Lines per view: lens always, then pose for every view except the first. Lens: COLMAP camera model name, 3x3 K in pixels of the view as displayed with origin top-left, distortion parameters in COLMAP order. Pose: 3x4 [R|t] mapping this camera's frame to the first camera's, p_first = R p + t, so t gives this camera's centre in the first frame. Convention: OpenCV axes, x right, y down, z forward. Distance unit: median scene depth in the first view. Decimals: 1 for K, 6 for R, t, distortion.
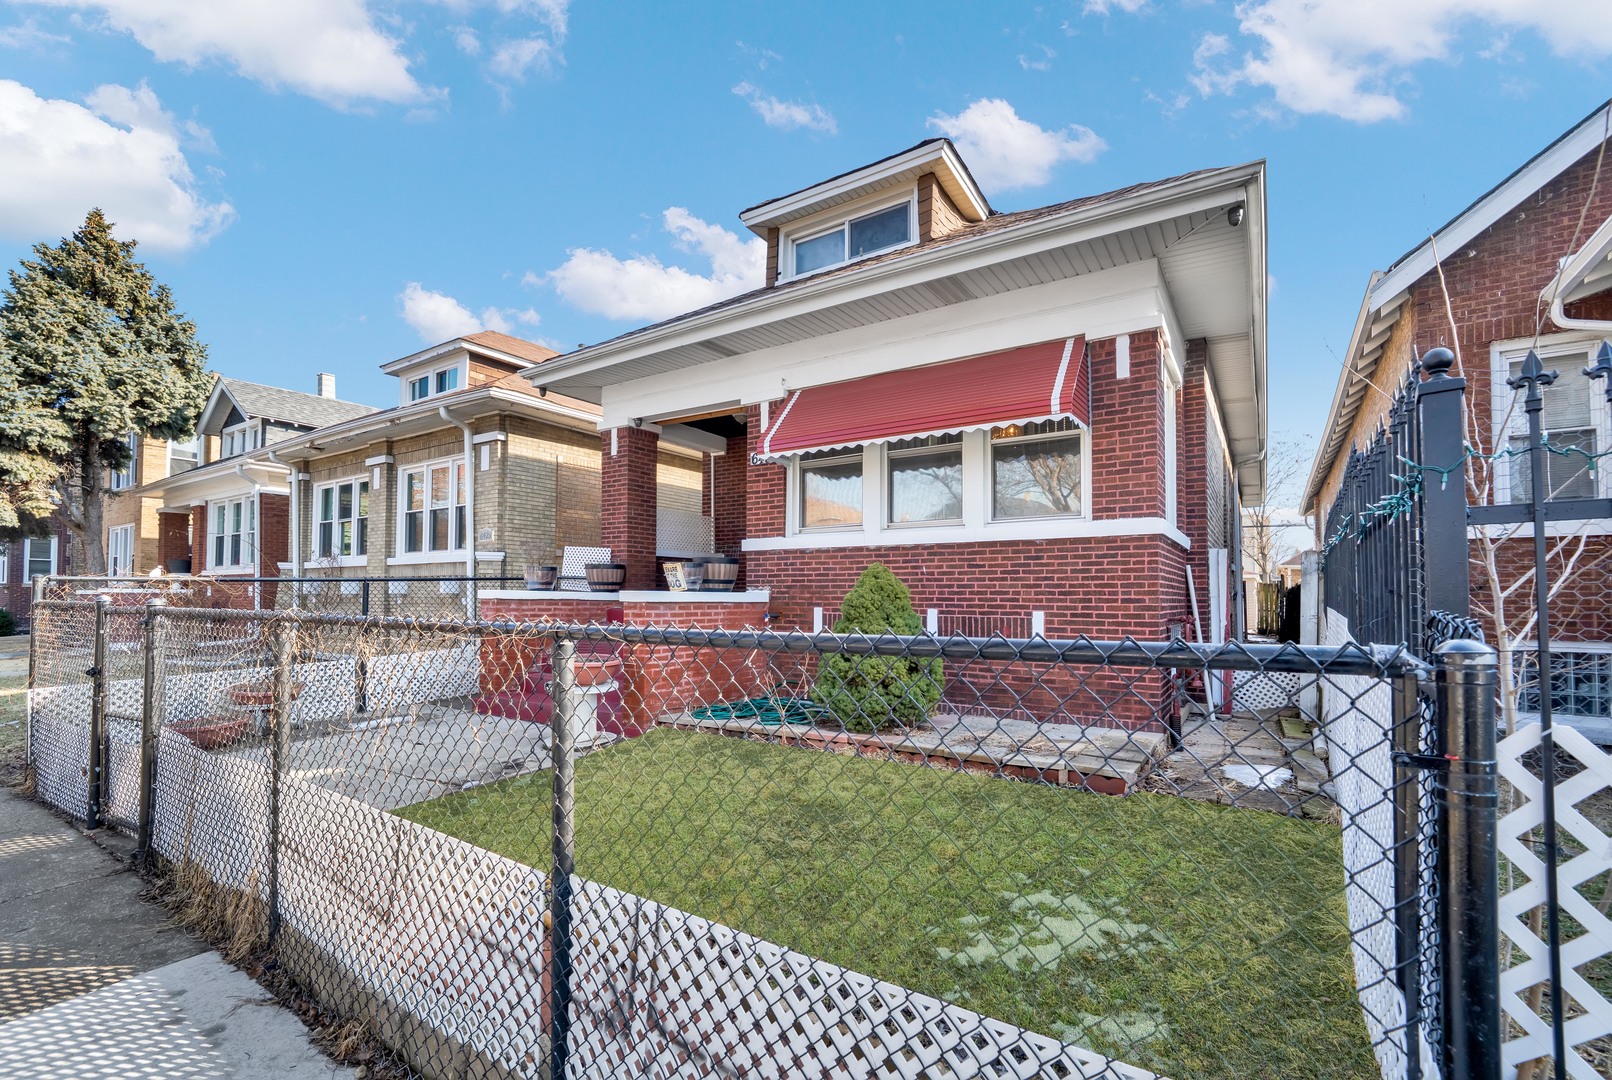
lens RADIAL K [[682.2, 0, 833.0], [0, 682.2, 568.8], [0, 0, 1]] dist [-0.000187, 0.000242]
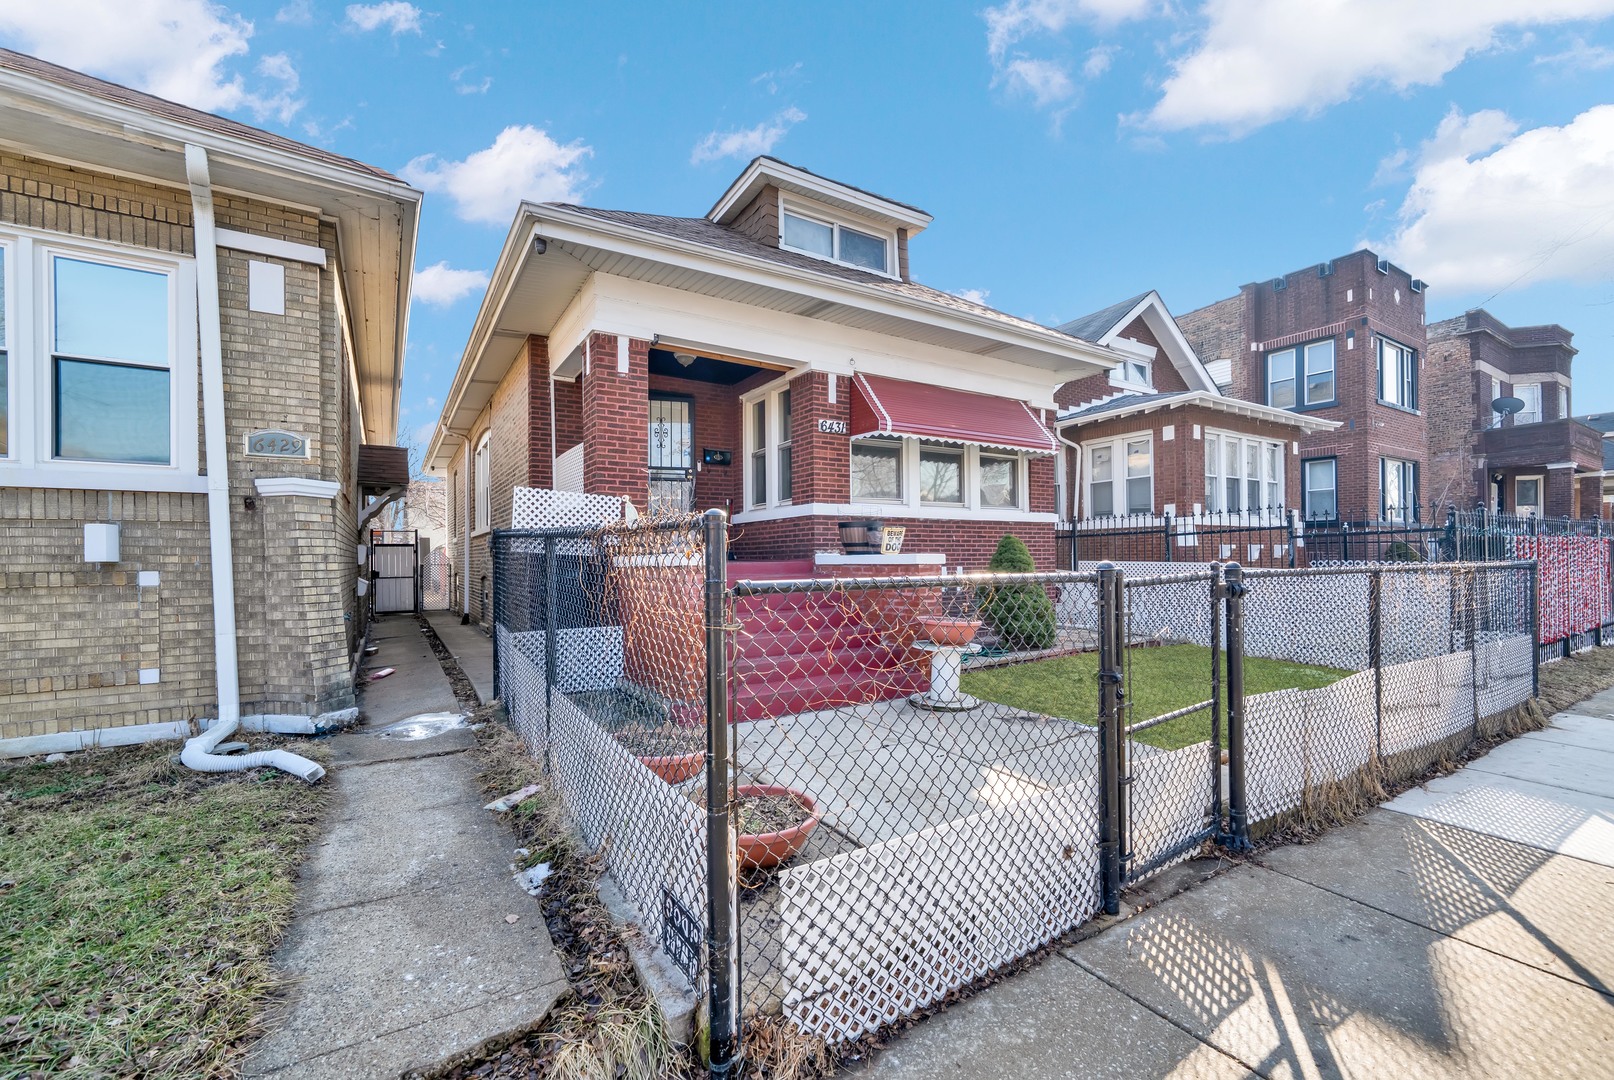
lens RADIAL K [[683.0, 0, 803.9], [0, 683.0, 550.8], [0, 0, 1]] dist [-0.000187, 0.000242]
pose [[0.435665, 0.002971, 0.900104, -1.228942], [-0.027468, 0.999573, 0.009996, 0.020893], [-0.899690, -0.029079, 0.435560, 0.664734]]
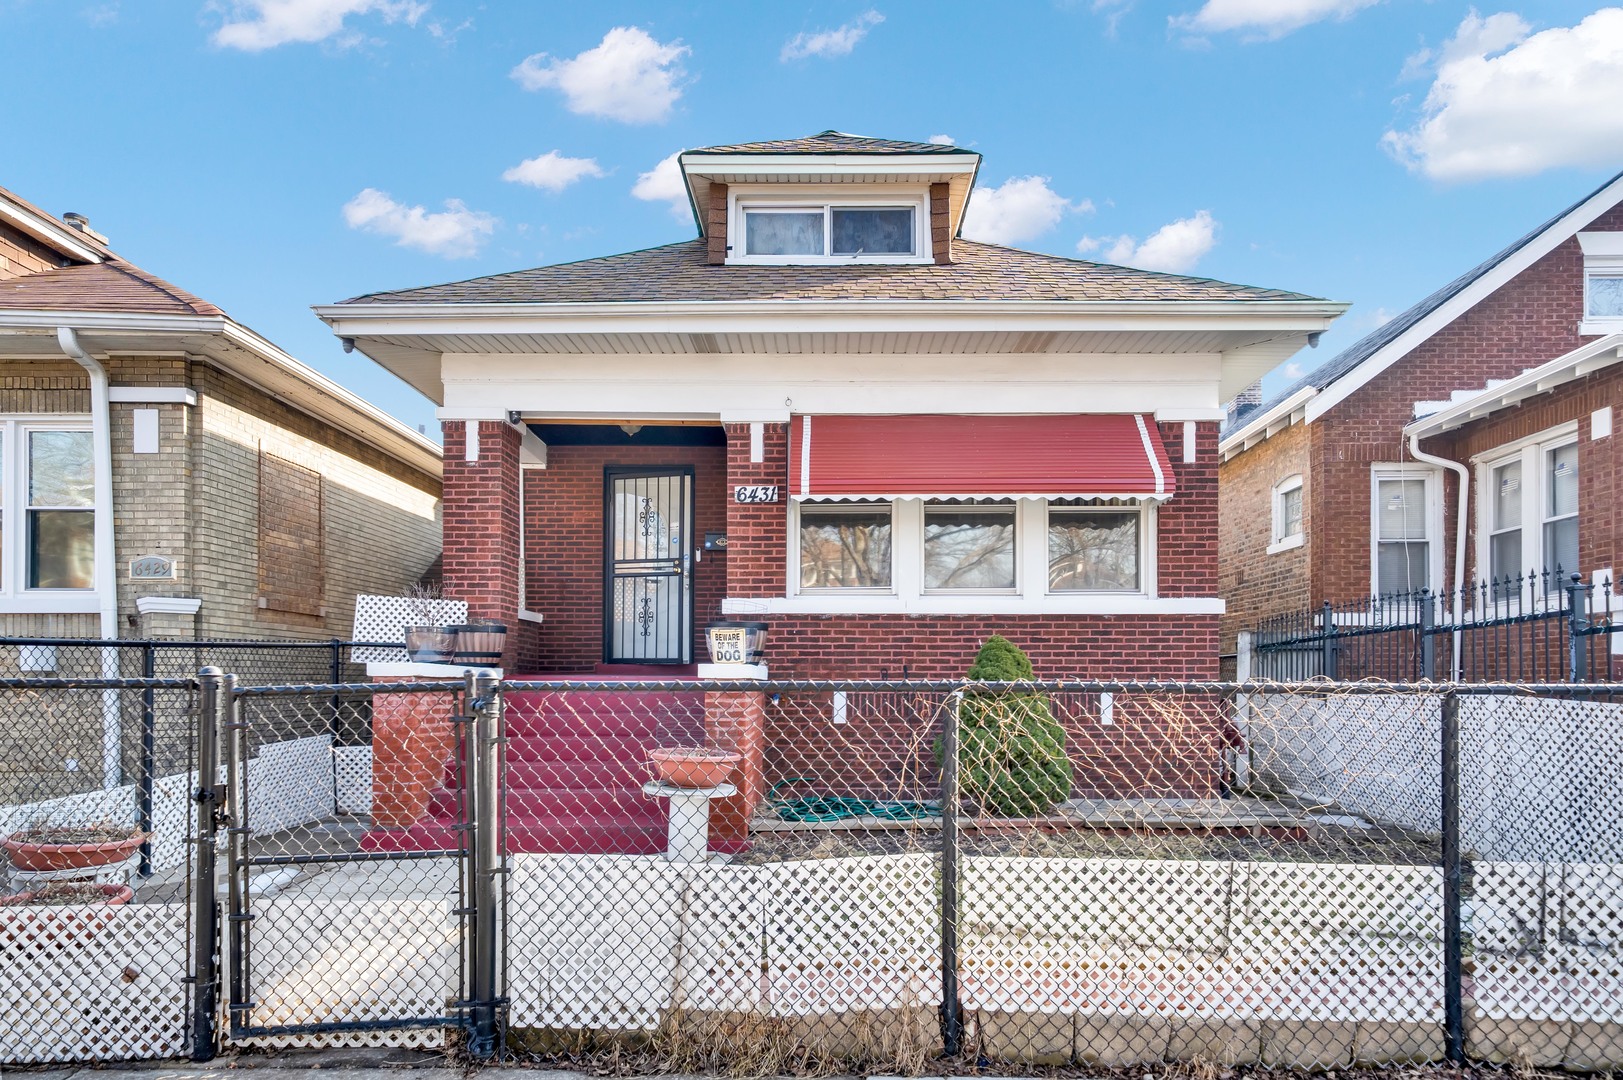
lens RADIAL K [[999.7, 0, 822.0], [0, 999.7, 656.0], [0, 0, 1]] dist [0.014412, 0.000466]
pose [[0.854108, 0.008292, 0.520029, -0.723485], [-0.018419, 0.999728, 0.014310, 0.003388], [-0.519769, -0.021801, 0.854029, -0.018855]]
